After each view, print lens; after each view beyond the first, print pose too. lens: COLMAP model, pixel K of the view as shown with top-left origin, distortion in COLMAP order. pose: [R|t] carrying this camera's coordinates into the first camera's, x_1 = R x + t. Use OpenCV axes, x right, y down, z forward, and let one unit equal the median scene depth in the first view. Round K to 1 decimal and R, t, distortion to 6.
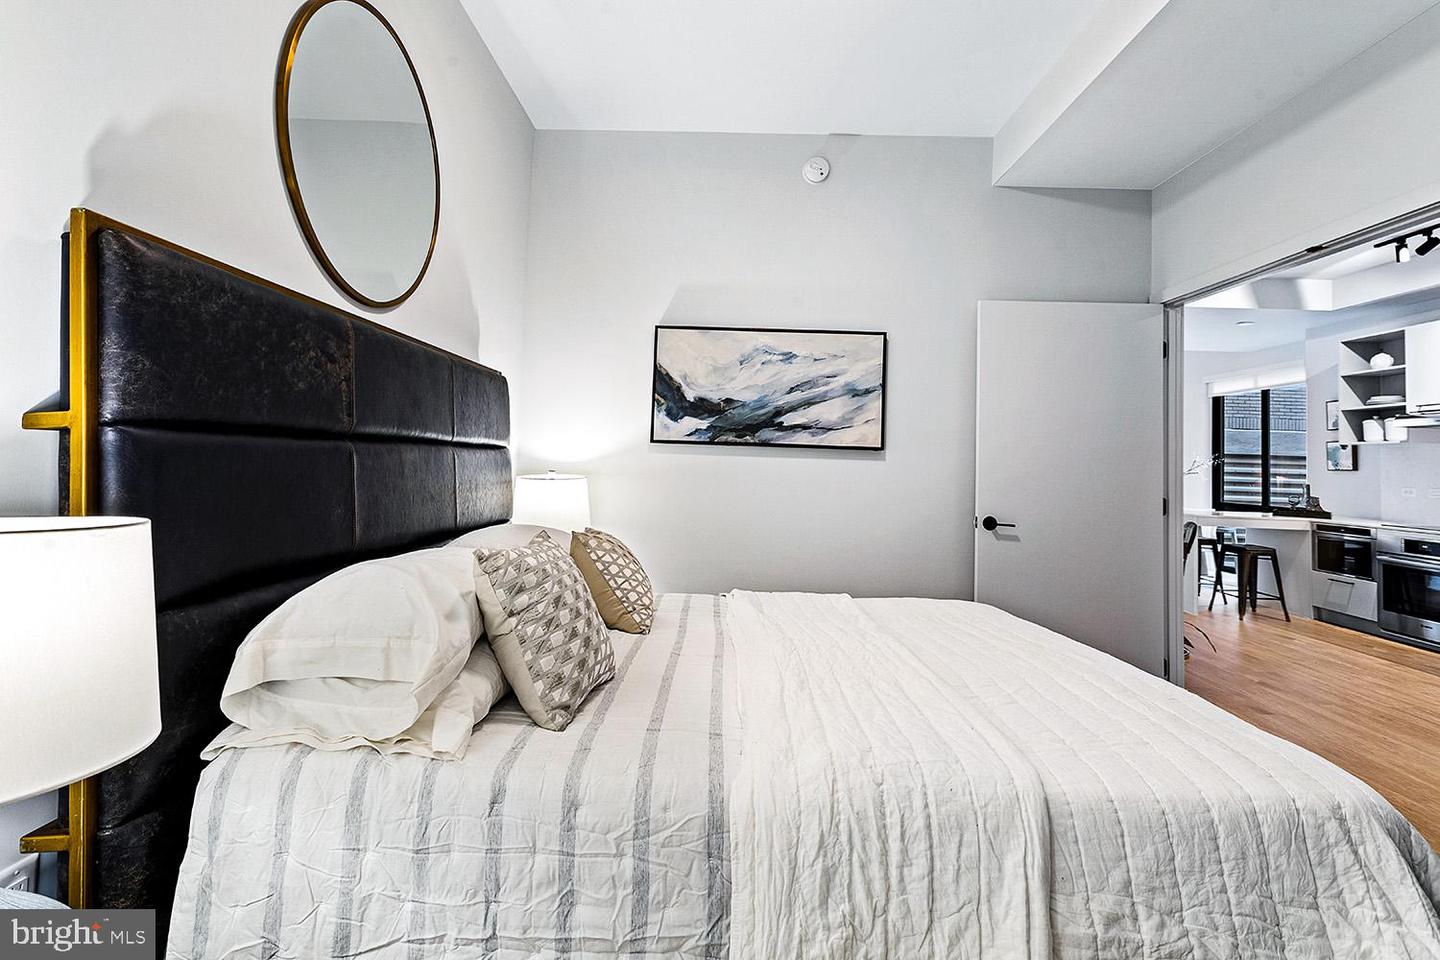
lens RADIAL K [[696.9, 0, 733.1], [0, 696.9, 443.7], [0, 0, 1]] dist [-0.000409, -0.000472]
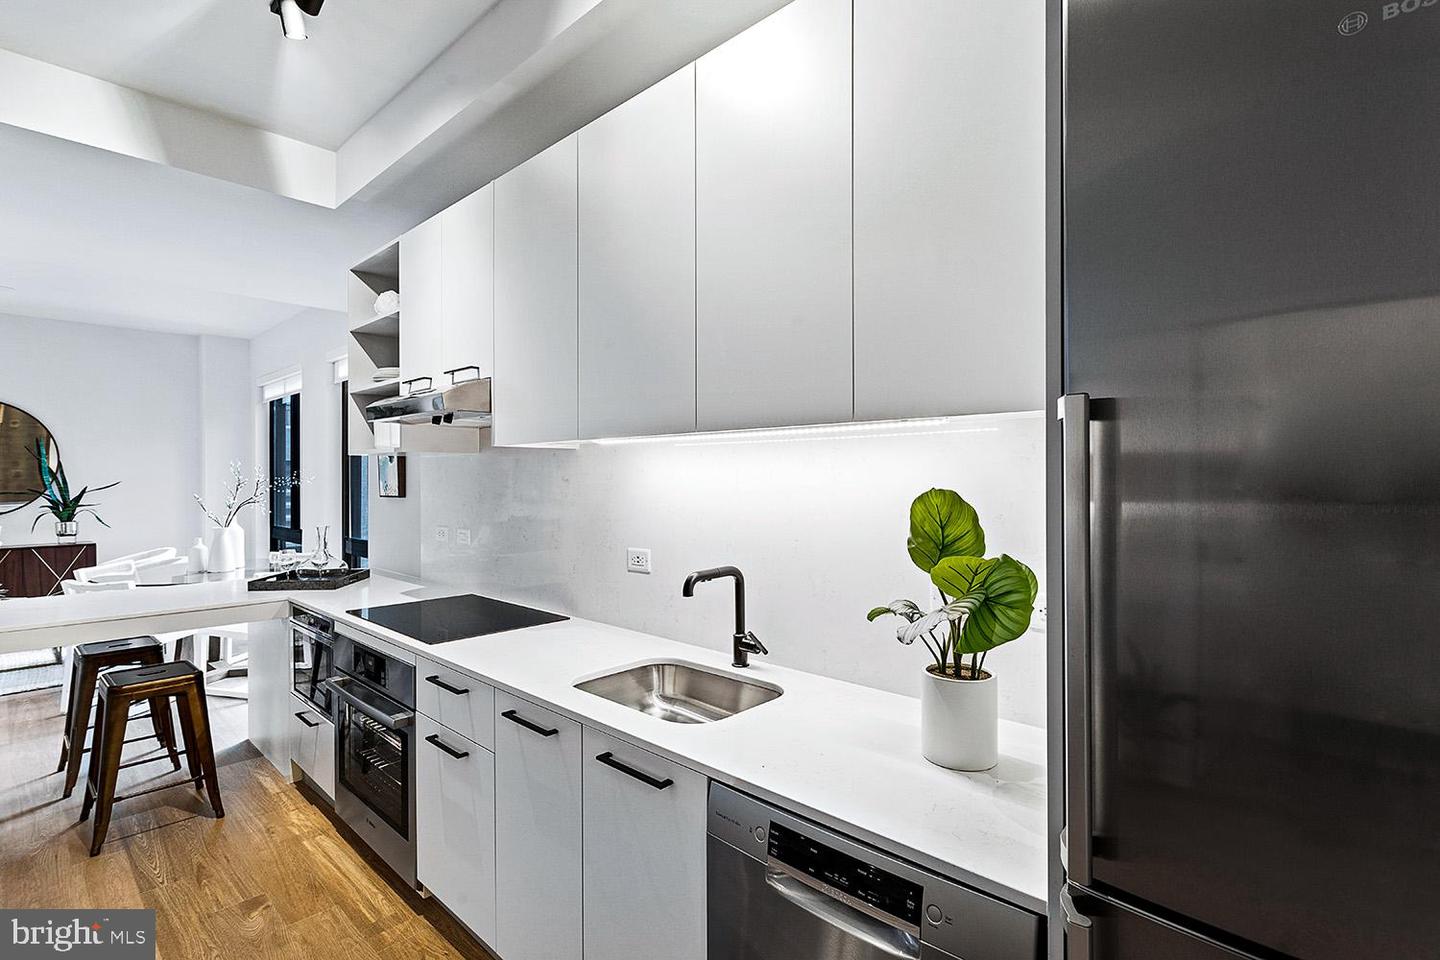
lens RADIAL K [[696.9, 0, 713.1], [0, 696.9, 477.1], [0, 0, 1]] dist [-0.000409, -0.000472]
pose [[0.681832, -0.022328, 0.731168, 0.705889], [-0.004885, 0.999373, 0.035073, -0.001749], [-0.731493, -0.027486, 0.681295, 0.434111]]
